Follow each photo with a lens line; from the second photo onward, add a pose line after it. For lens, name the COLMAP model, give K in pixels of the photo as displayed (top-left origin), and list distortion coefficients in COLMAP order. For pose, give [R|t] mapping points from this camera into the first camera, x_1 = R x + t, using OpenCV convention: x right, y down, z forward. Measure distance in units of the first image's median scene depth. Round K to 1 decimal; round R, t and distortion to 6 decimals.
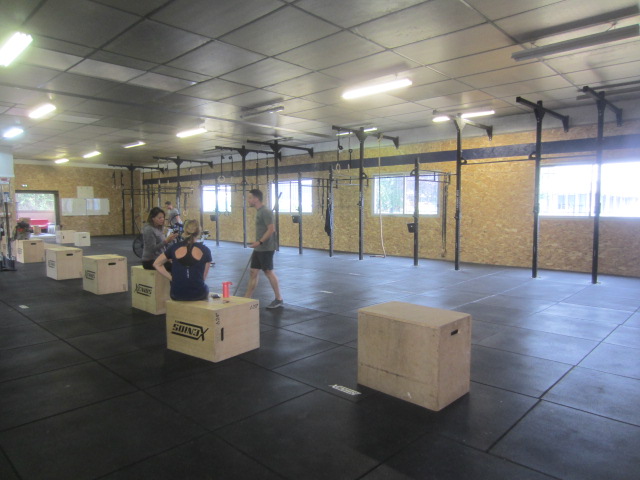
lens RADIAL K [[448.4, 0, 320.0], [0, 448.4, 240.0], [0, 0, 1]] dist [-0.030584, 0.006902]
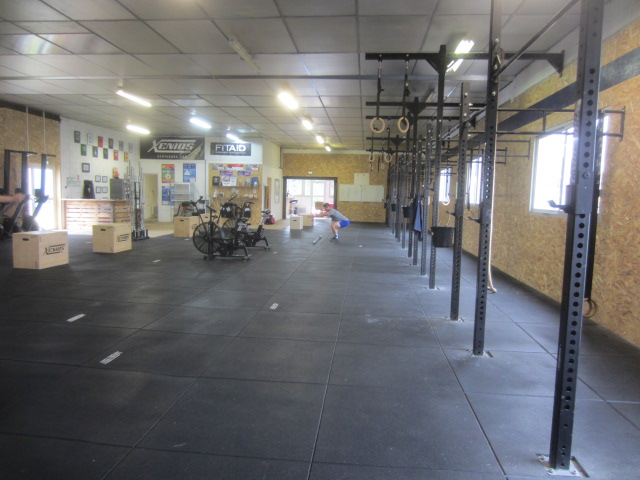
lens RADIAL K [[448.4, 0, 320.0], [0, 448.4, 240.0], [0, 0, 1]] dist [-0.030584, 0.006902]
pose [[0.612093, 0.098759, -0.784595, 0.245231], [-0.085709, 0.994611, 0.058329, -0.020471], [0.786127, 0.031544, 0.617259, 0.307692]]
